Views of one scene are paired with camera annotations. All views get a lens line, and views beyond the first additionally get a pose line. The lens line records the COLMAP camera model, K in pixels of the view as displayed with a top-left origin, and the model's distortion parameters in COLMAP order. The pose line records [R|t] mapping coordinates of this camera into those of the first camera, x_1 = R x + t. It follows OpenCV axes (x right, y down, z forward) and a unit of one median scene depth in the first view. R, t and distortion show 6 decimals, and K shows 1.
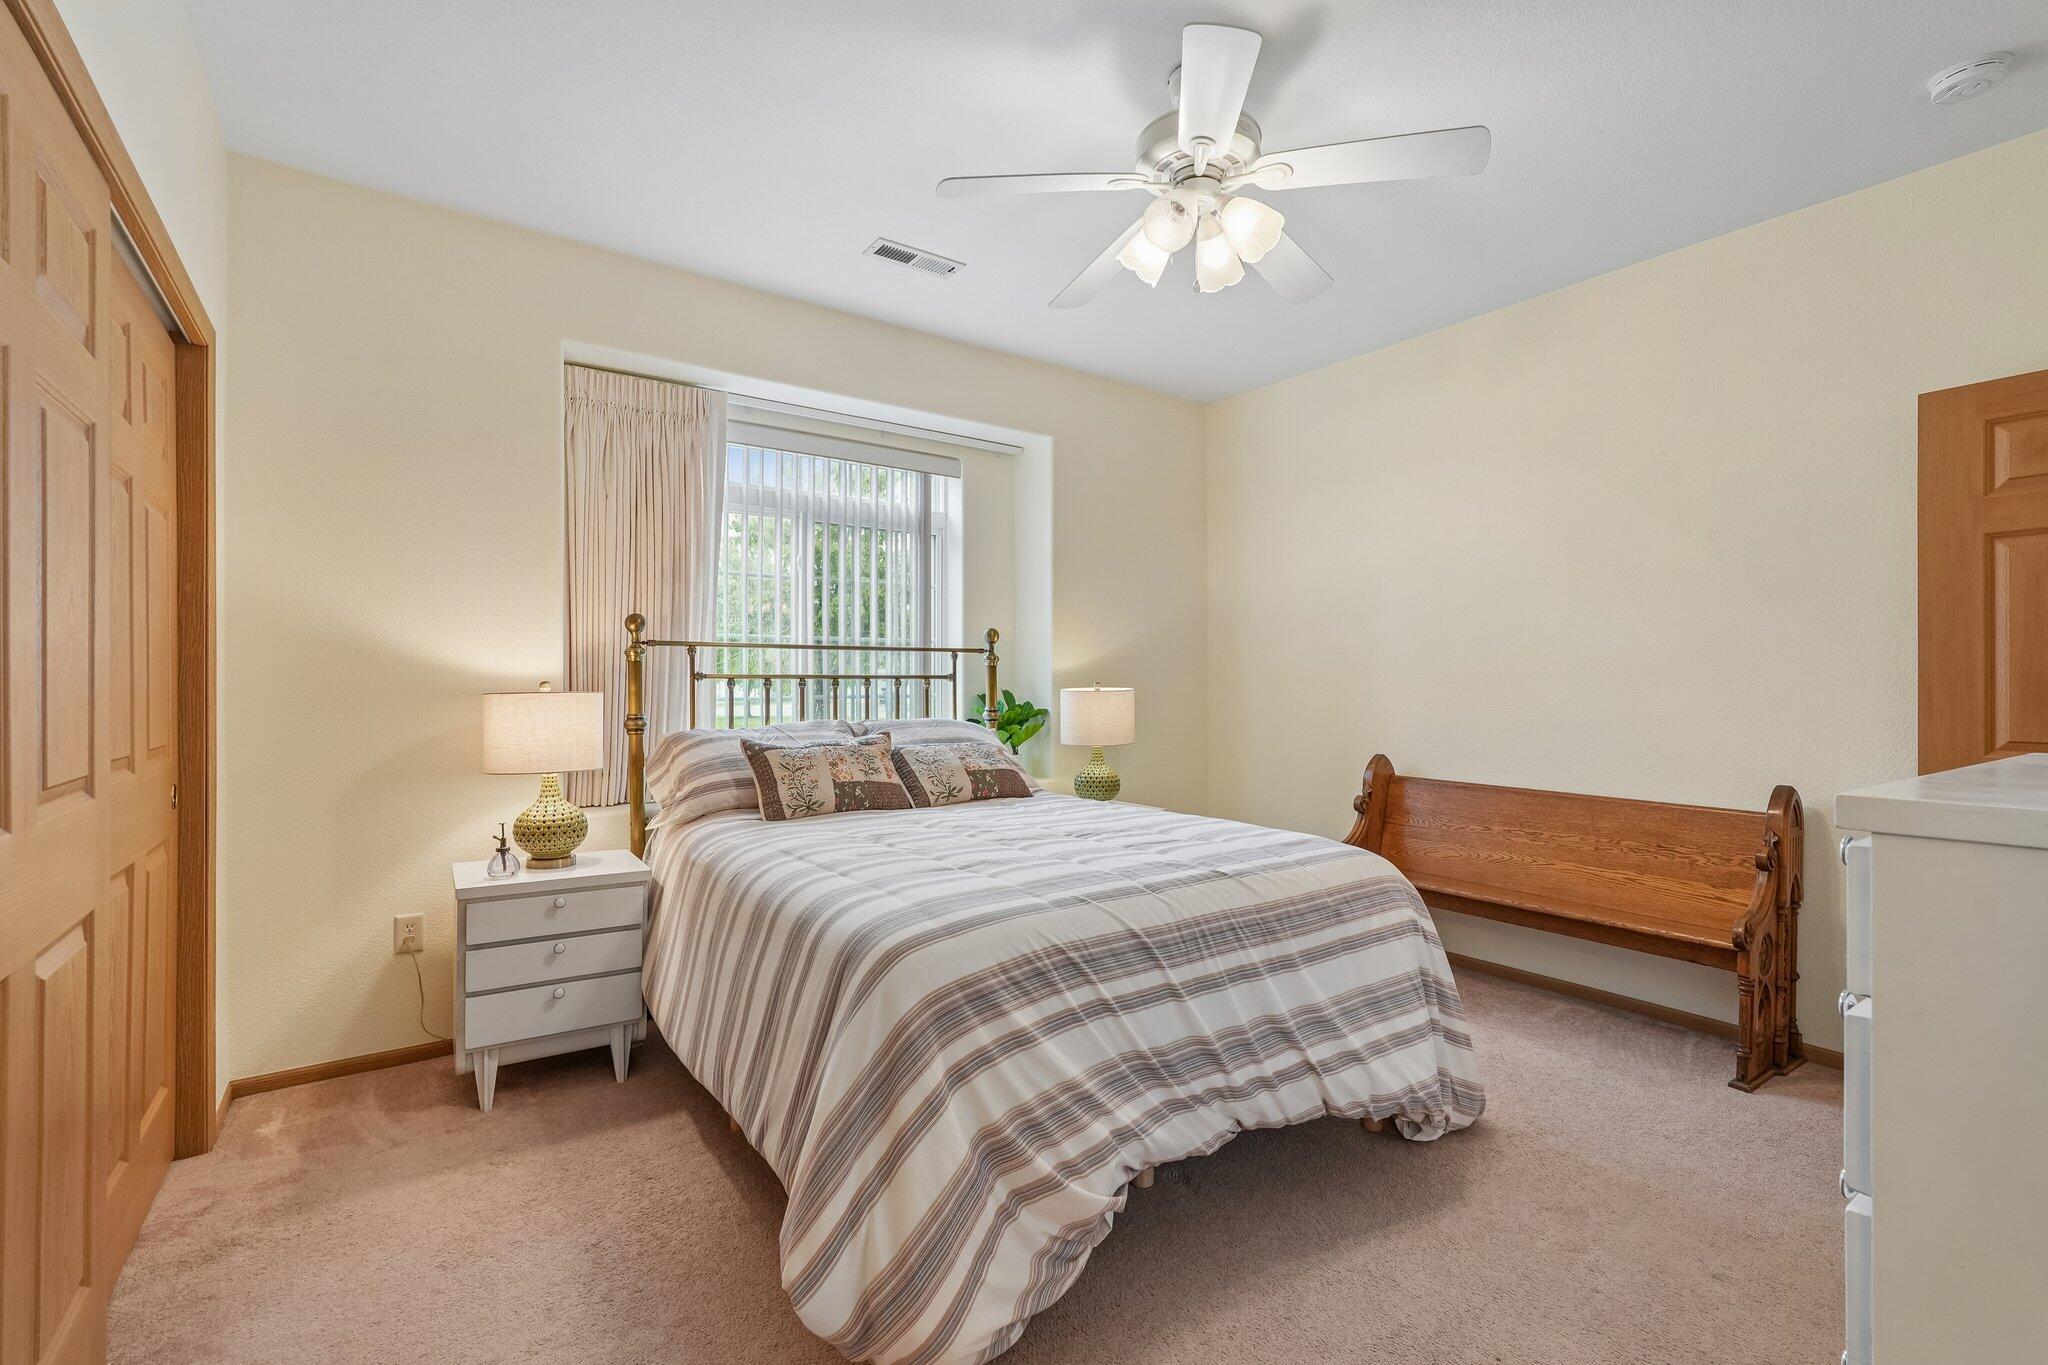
lens RADIAL K [[892.9, 0, 1024.1], [0, 892.9, 679.7], [0, 0, 1]] dist [-0.017831, 0.009119]
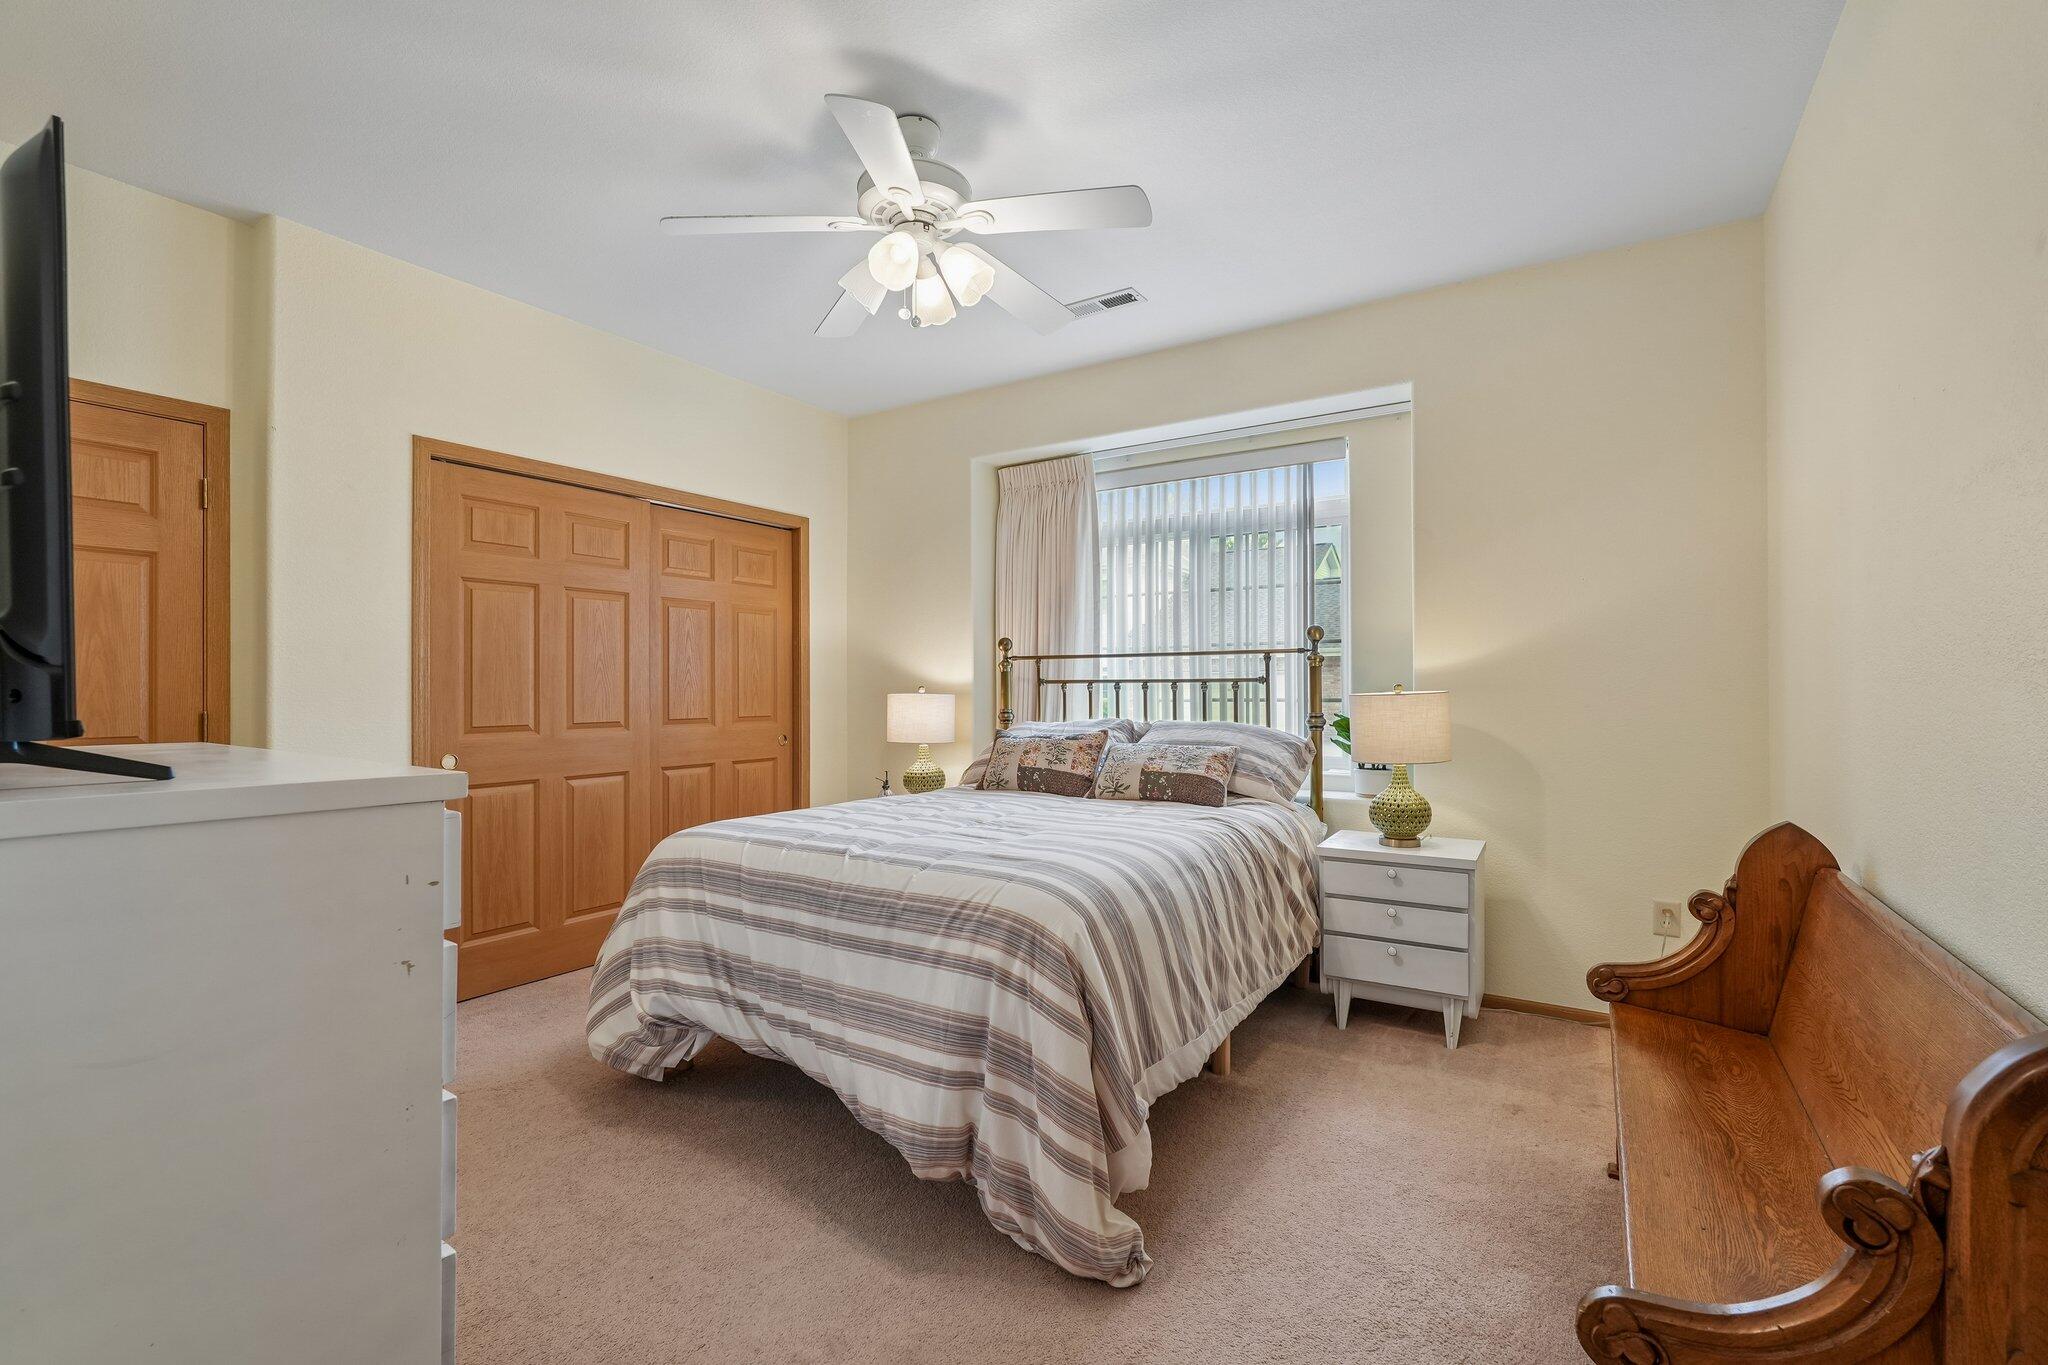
lens RADIAL K [[890.8, 0, 1024.0], [0, 890.8, 682.5], [0, 0, 1]] dist [-0.000817, -0.000069]
pose [[0.370421, -0.007036, -0.928837, 0.856312], [0.007002, 0.999964, -0.004782, 0.003106], [0.928838, -0.004733, 0.370457, 0.490511]]
